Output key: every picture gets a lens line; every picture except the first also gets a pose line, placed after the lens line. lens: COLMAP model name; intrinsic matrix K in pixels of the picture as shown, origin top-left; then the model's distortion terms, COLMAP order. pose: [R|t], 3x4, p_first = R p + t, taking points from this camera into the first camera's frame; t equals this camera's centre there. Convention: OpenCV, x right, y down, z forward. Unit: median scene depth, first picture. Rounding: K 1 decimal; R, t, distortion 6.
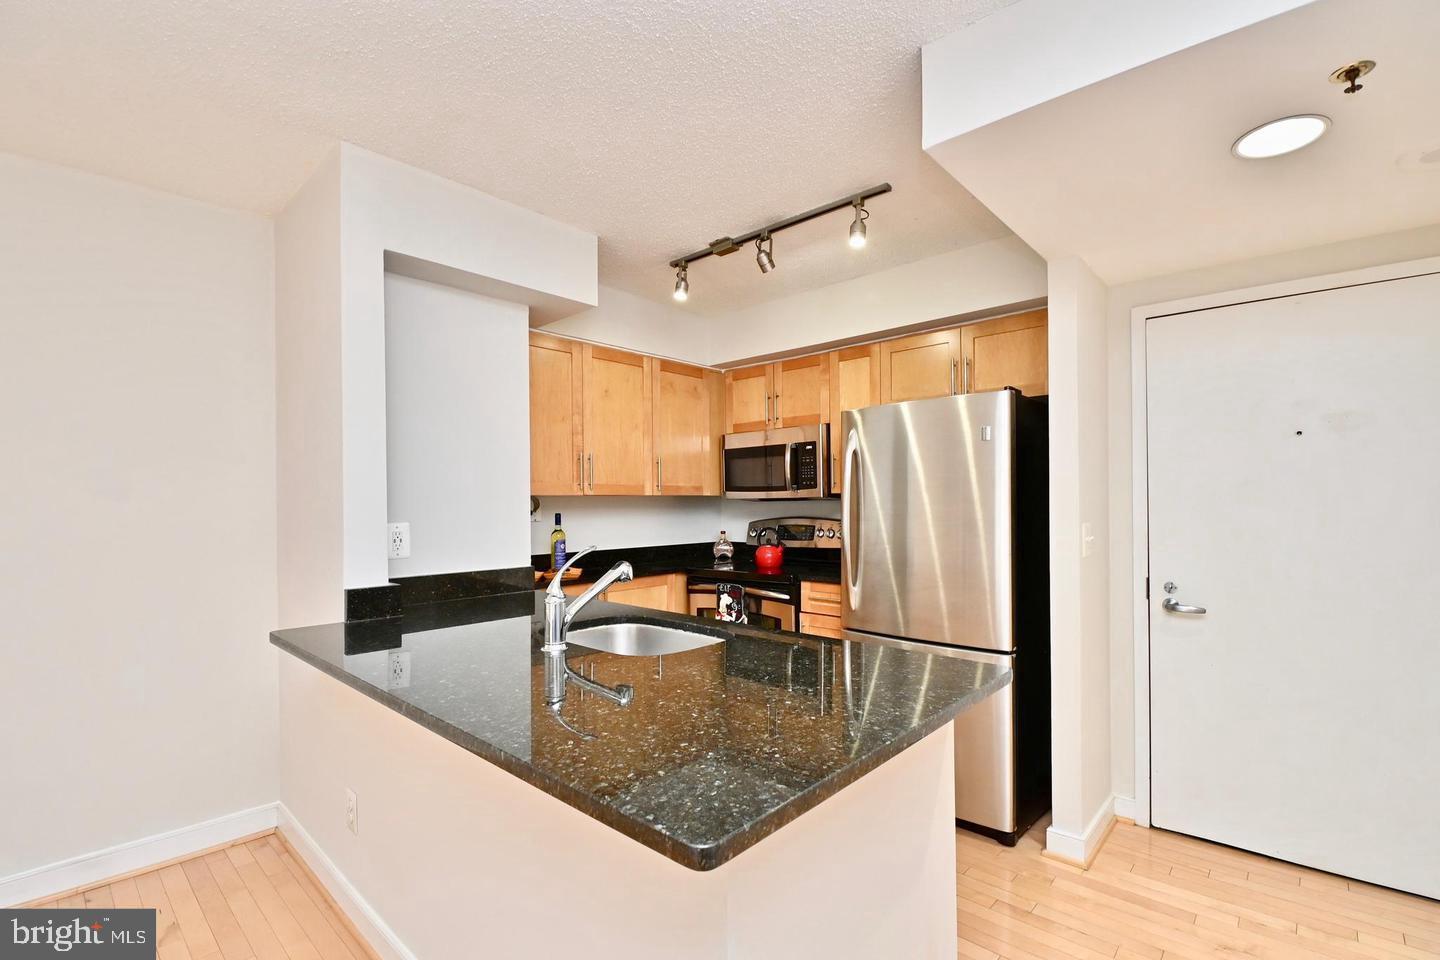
lens RADIAL K [[641.9, 0, 728.8], [0, 641.9, 501.9], [0, 0, 1]] dist [0.012844, -0.020398]
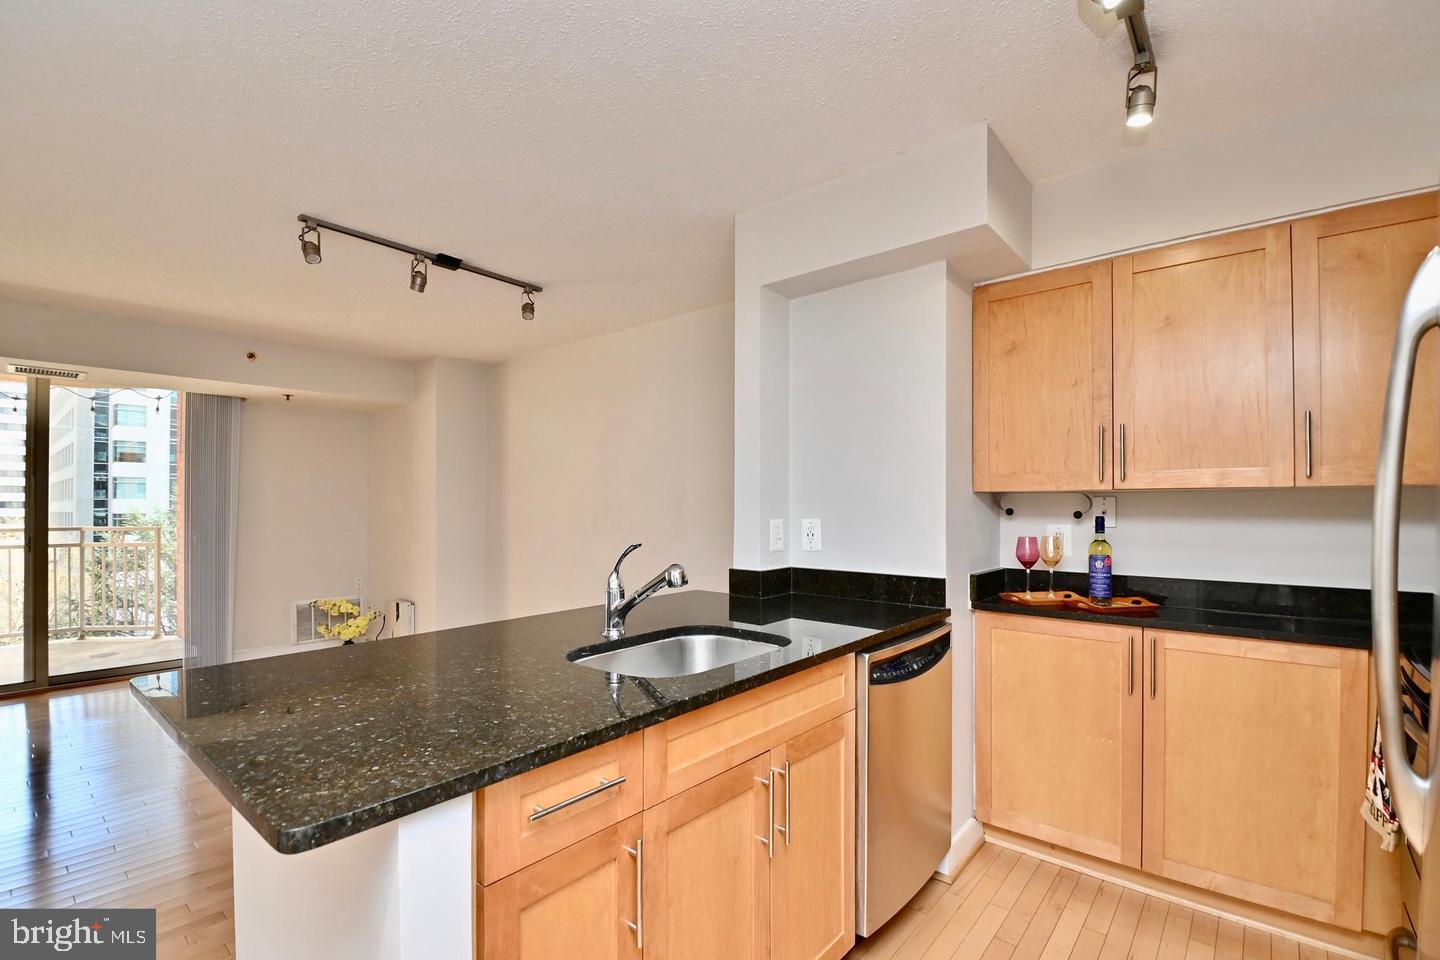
lens RADIAL K [[641.9, 0, 728.8], [0, 641.9, 501.9], [0, 0, 1]] dist [0.012844, -0.020398]
pose [[0.041693, 0.001650, -0.999129, 0.421605], [-0.000668, 0.999998, 0.001624, 0.001474], [0.999130, 0.000600, 0.041694, 0.586924]]
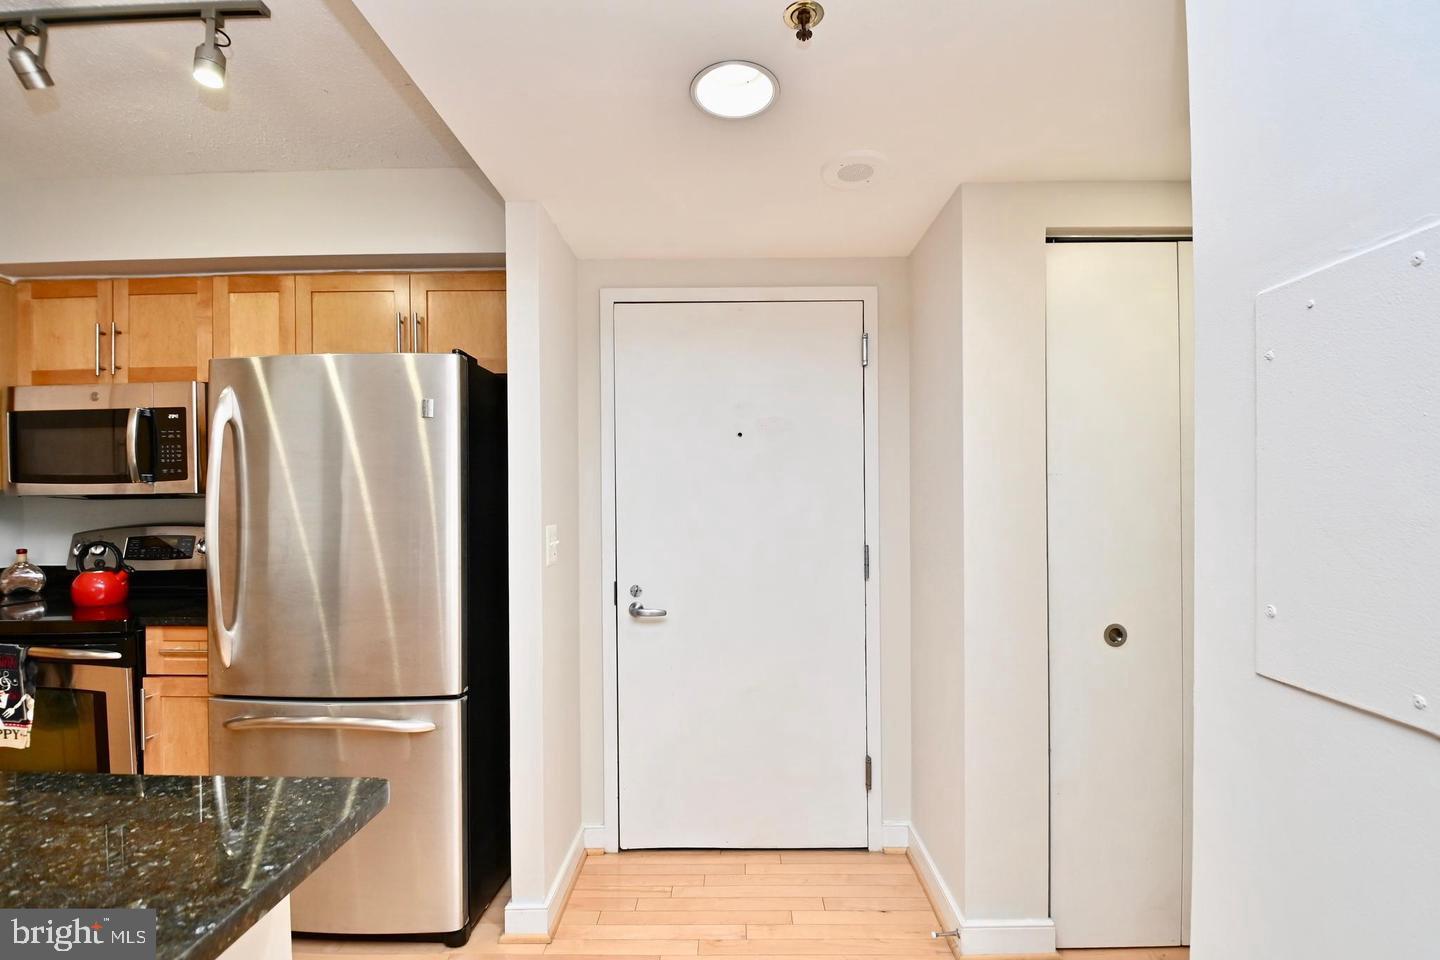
lens RADIAL K [[641.9, 0, 728.8], [0, 641.9, 501.9], [0, 0, 1]] dist [0.012844, -0.020398]
pose [[0.747783, 0.000023, 0.663944, 0.126136], [0.000383, 1.000000, -0.000466, 0.002258], [-0.663944, 0.000603, 0.747782, 0.158250]]
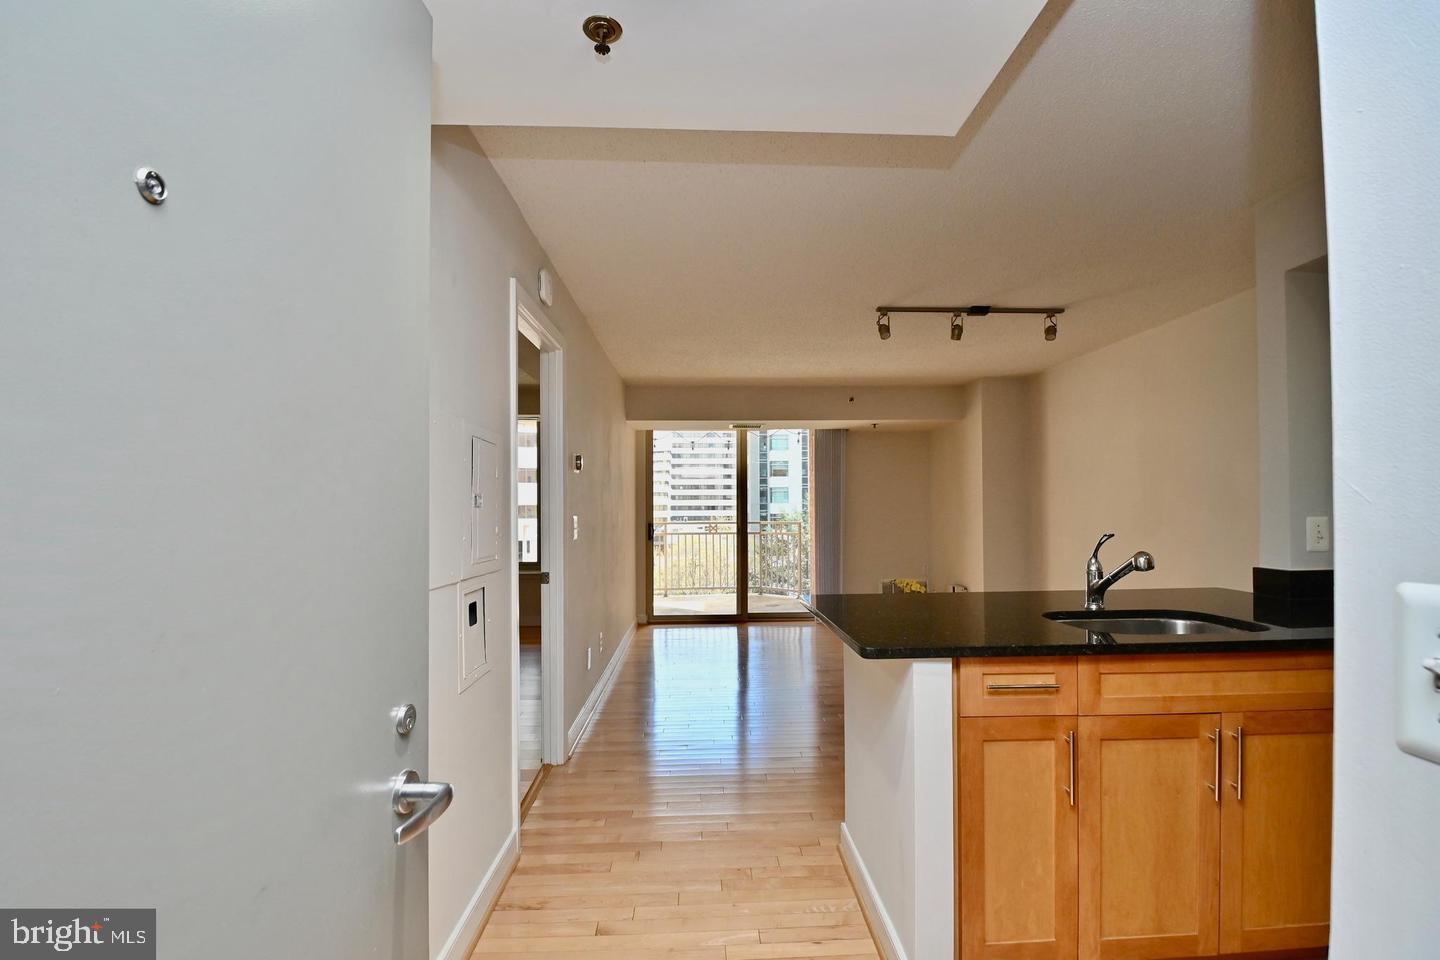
lens RADIAL K [[641.9, 0, 728.8], [0, 641.9, 501.9], [0, 0, 1]] dist [0.012844, -0.020398]
pose [[-0.709795, 0.004435, -0.704394, 0.620825], [0.010747, 0.999932, -0.004534, 0.003314], [0.704326, -0.010789, -0.709795, 0.724839]]
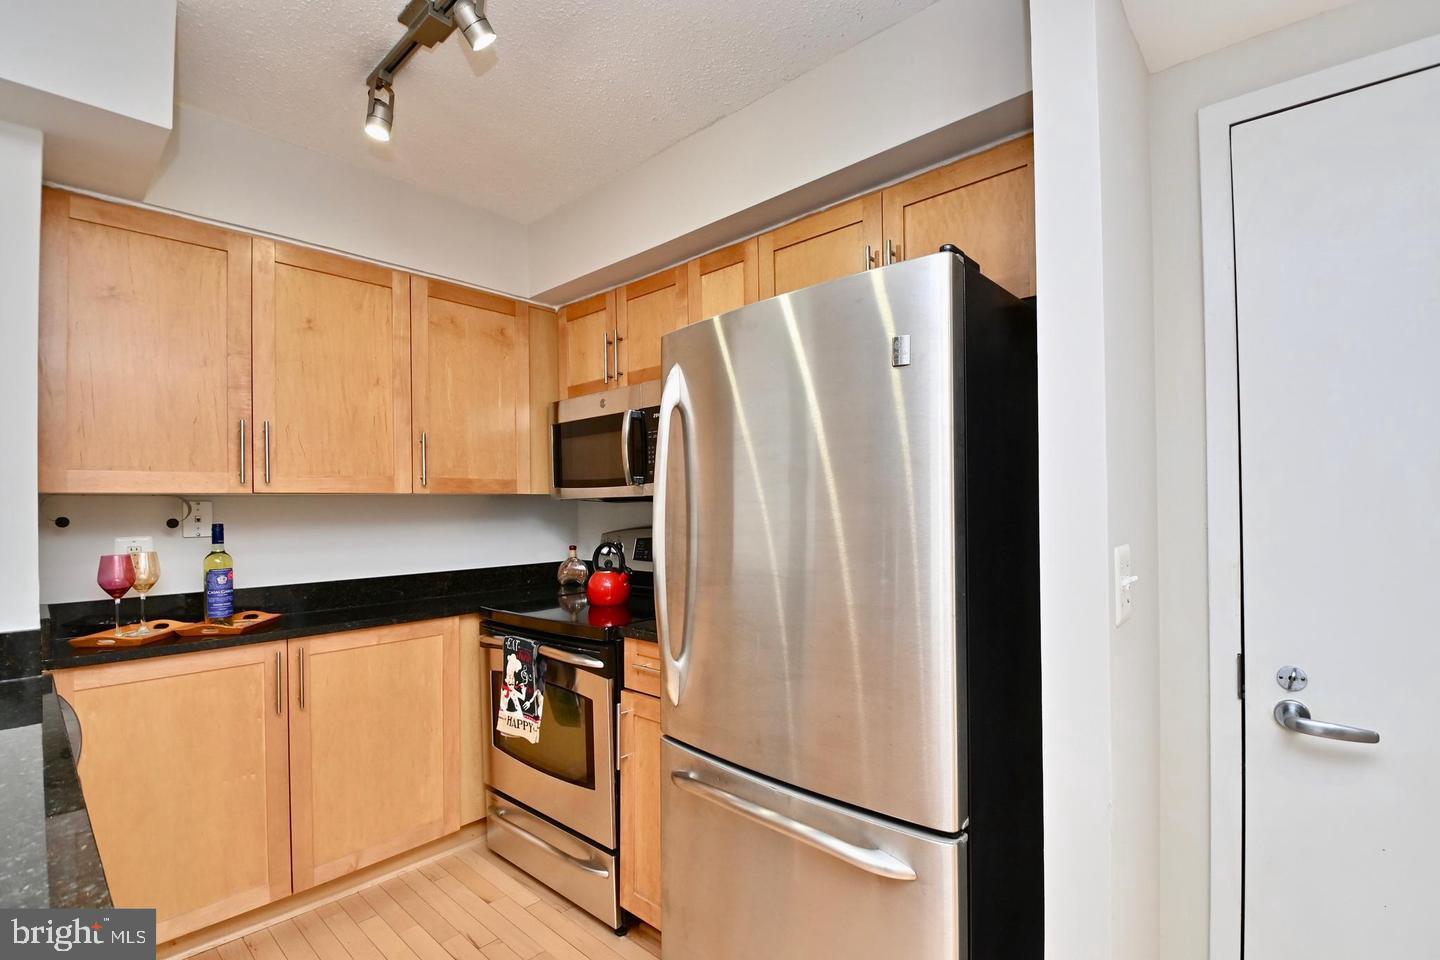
lens RADIAL K [[641.9, 0, 728.8], [0, 641.9, 501.9], [0, 0, 1]] dist [0.012844, -0.020398]
pose [[0.999954, -0.004923, 0.008255, 0.207746], [0.004954, 0.999981, -0.003702, 0.002044], [-0.008237, 0.003743, 0.999959, 0.412892]]
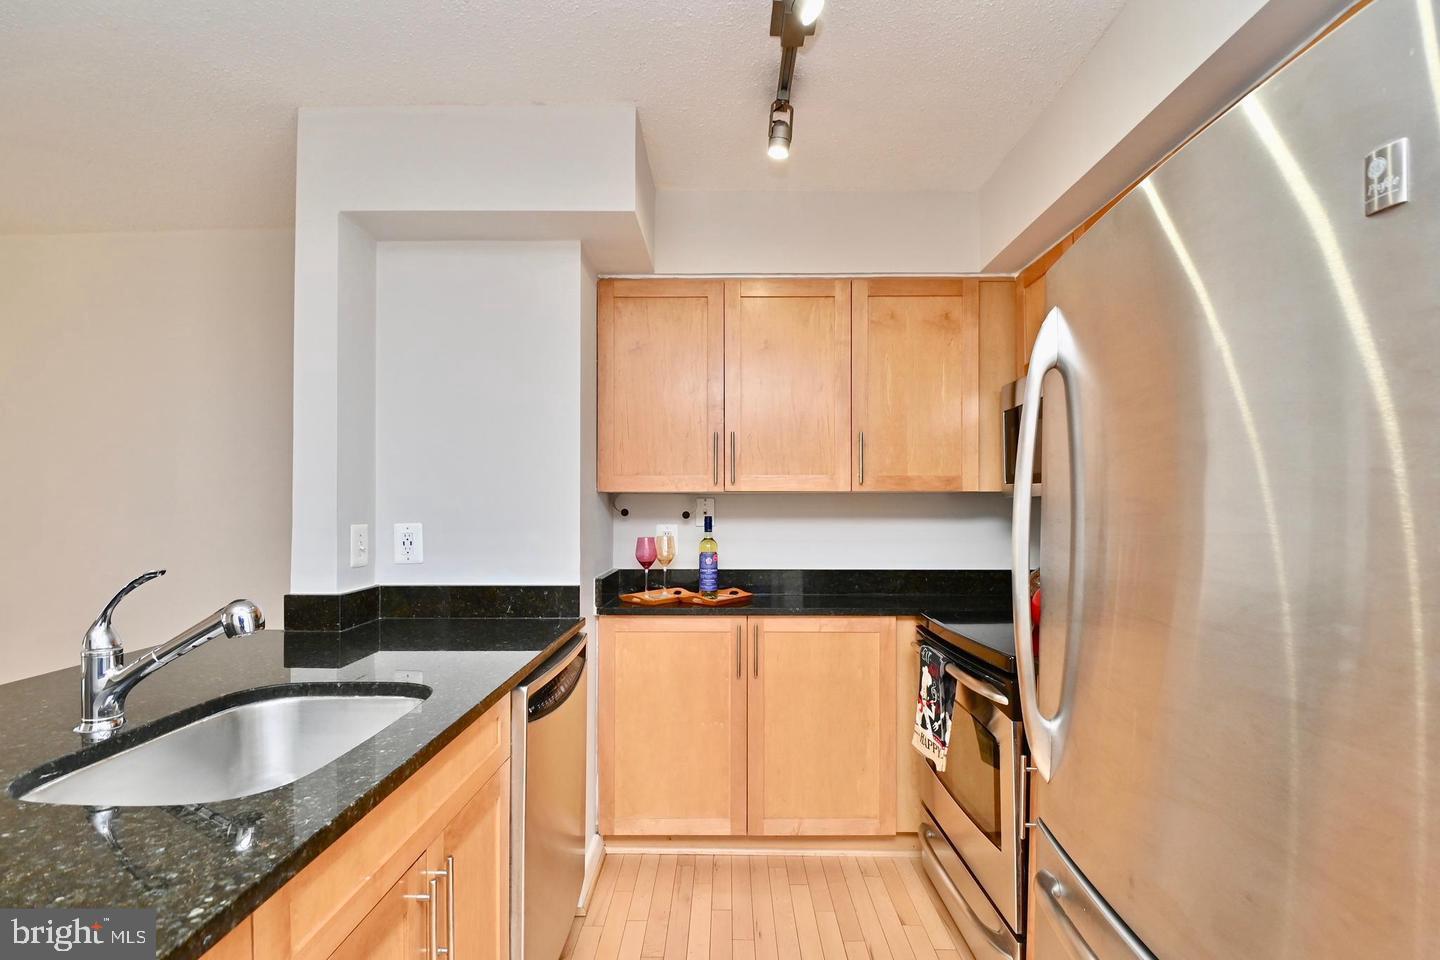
lens RADIAL K [[641.9, 0, 728.8], [0, 641.9, 501.9], [0, 0, 1]] dist [0.012844, -0.020398]
pose [[0.671999, 0.002422, -0.740548, 0.311594], [-0.005101, 0.999986, -0.001358, 0.002007], [0.740535, 0.004690, 0.672002, 0.529739]]
